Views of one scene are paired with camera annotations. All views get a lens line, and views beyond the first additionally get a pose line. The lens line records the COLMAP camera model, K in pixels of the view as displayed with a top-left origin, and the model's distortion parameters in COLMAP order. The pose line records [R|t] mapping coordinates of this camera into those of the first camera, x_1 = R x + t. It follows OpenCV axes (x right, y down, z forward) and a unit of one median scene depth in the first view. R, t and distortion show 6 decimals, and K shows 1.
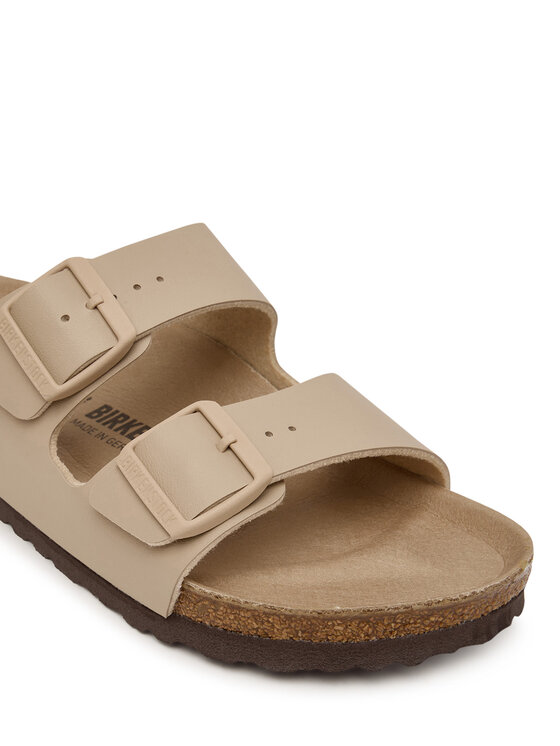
lens RADIAL K [[1039.1, 0, 280.0], [0, 1039.1, 373.0], [0, 0, 1]] dist [0.043182, 0.048552]
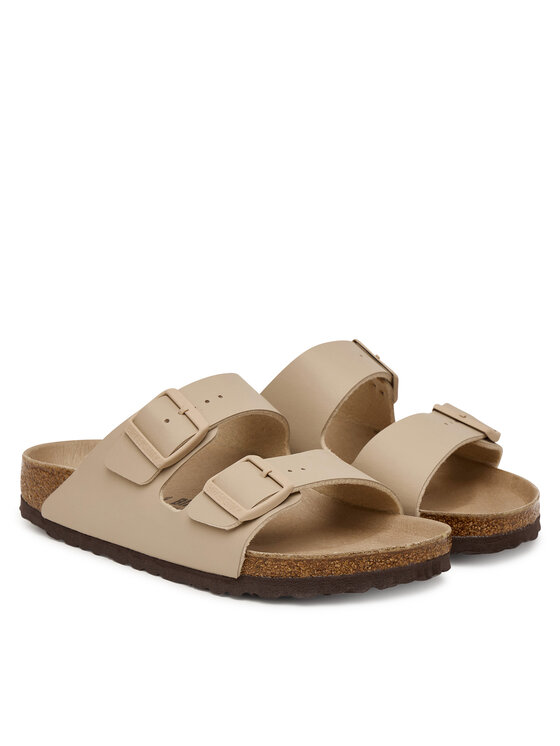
lens RADIAL K [[2195.9, 0, 280.0], [0, 2195.9, 373.0], [0, 0, 1]] dist [-0.026645, -0.124116]
pose [[0.997695, -0.064848, 0.020008, -0.090050], [0.067652, 0.927054, -0.368774, 1.261630], [0.005366, 0.369278, 0.929304, -2.472889]]
